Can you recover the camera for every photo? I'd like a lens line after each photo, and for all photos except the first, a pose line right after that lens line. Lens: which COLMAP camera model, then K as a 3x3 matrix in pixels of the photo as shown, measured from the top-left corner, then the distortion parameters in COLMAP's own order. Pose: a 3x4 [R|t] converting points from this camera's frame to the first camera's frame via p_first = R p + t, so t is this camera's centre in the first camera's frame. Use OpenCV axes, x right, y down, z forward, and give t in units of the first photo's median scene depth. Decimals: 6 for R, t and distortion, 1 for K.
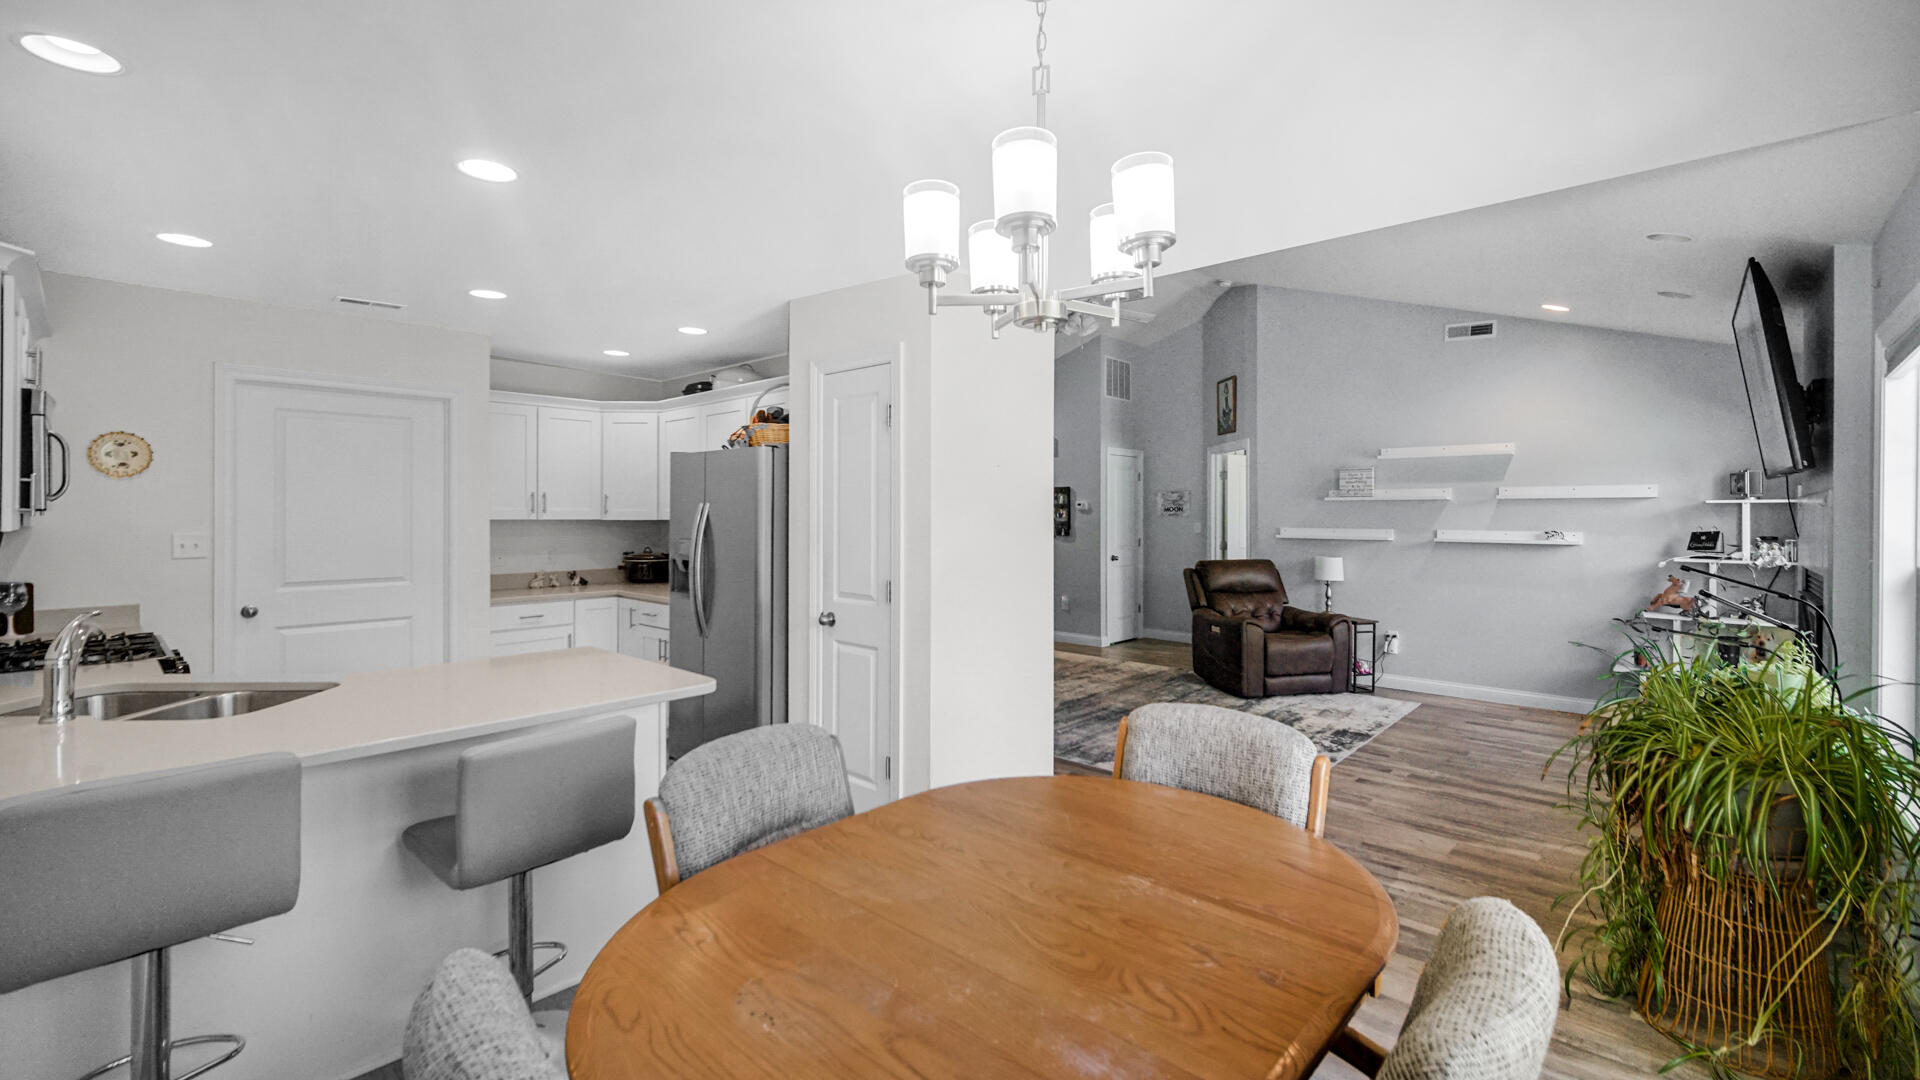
lens RADIAL K [[814.4, 0, 960.5], [0, 814.4, 516.2], [0, 0, 1]] dist [-0.000824, 0.000243]
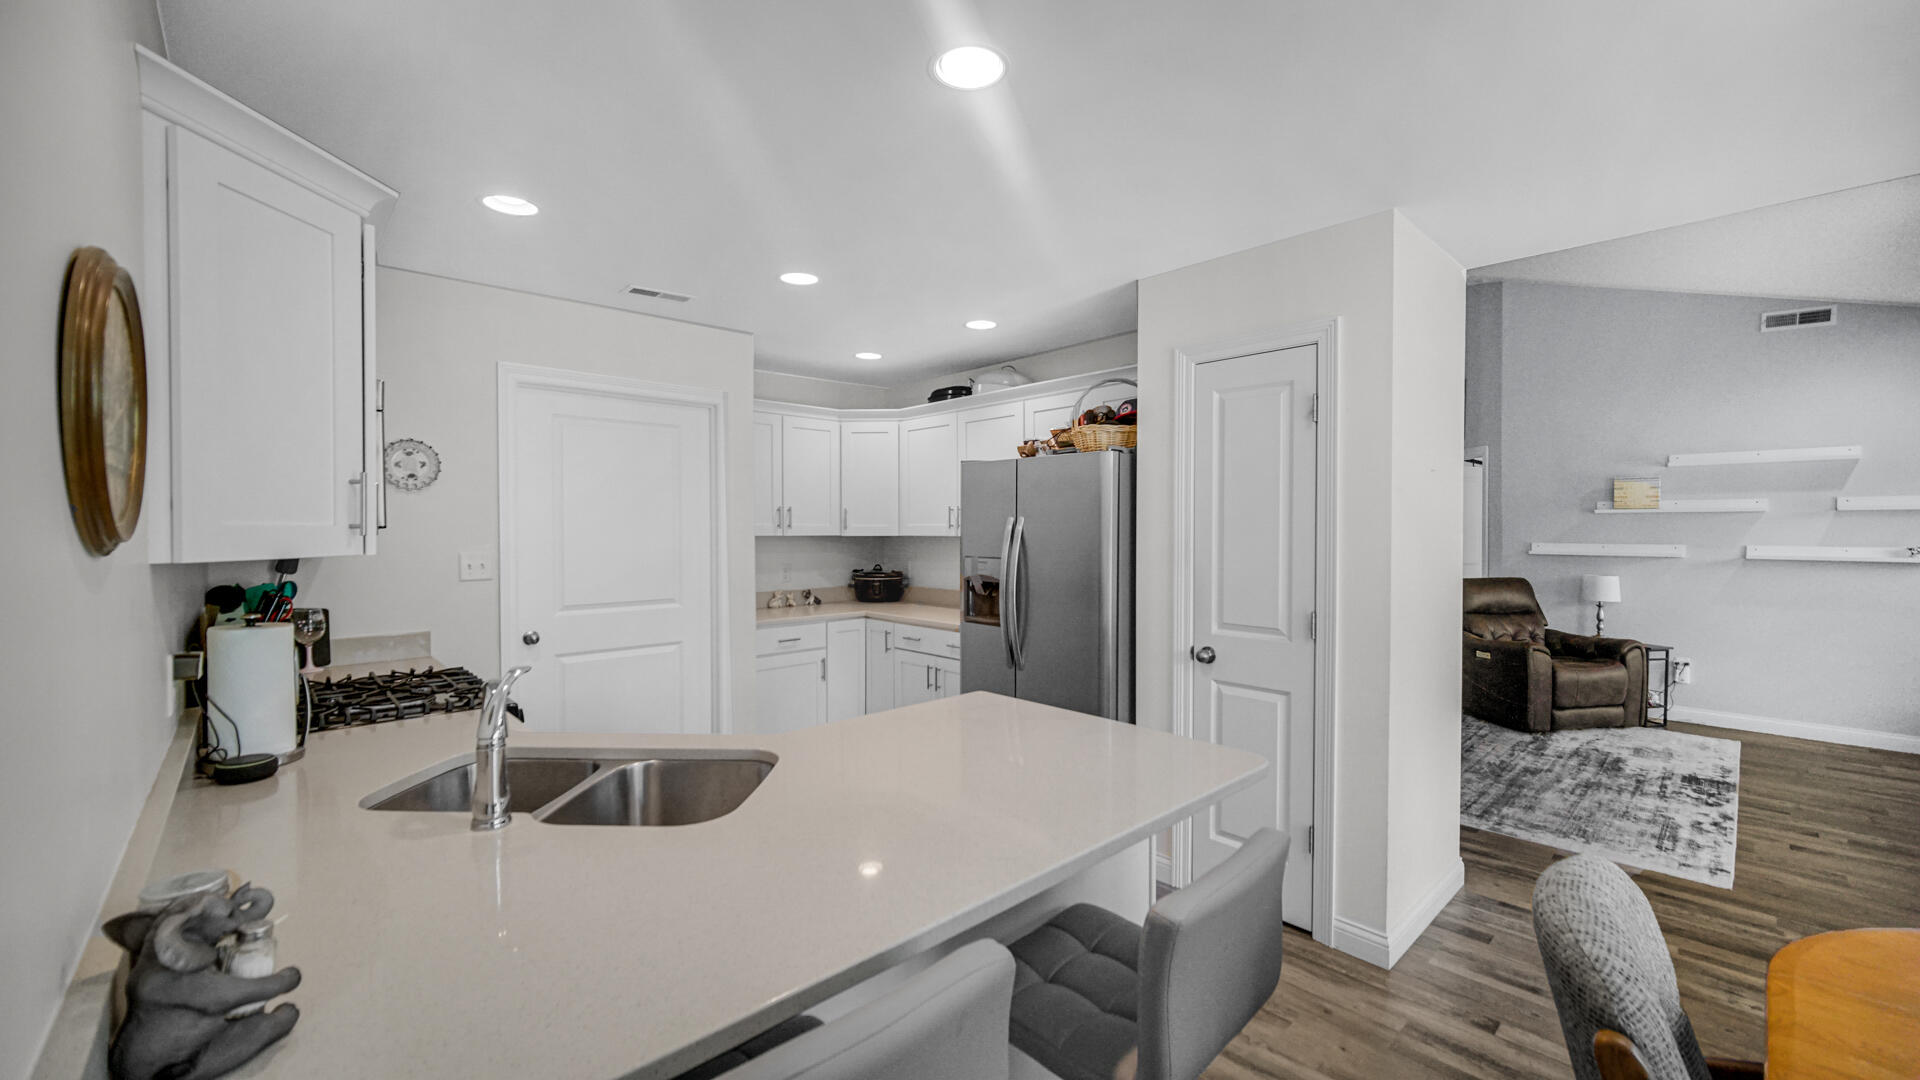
lens RADIAL K [[752.8, 0, 960.0], [0, 752.8, 540.0], [0, 0, 1]] dist [0.001273, -0.000163]
pose [[0.997728, -0.000898, -0.067359, -0.252391], [0.001787, 0.999912, 0.013149, -0.001978], [0.067342, -0.013239, 0.997642, 0.143620]]
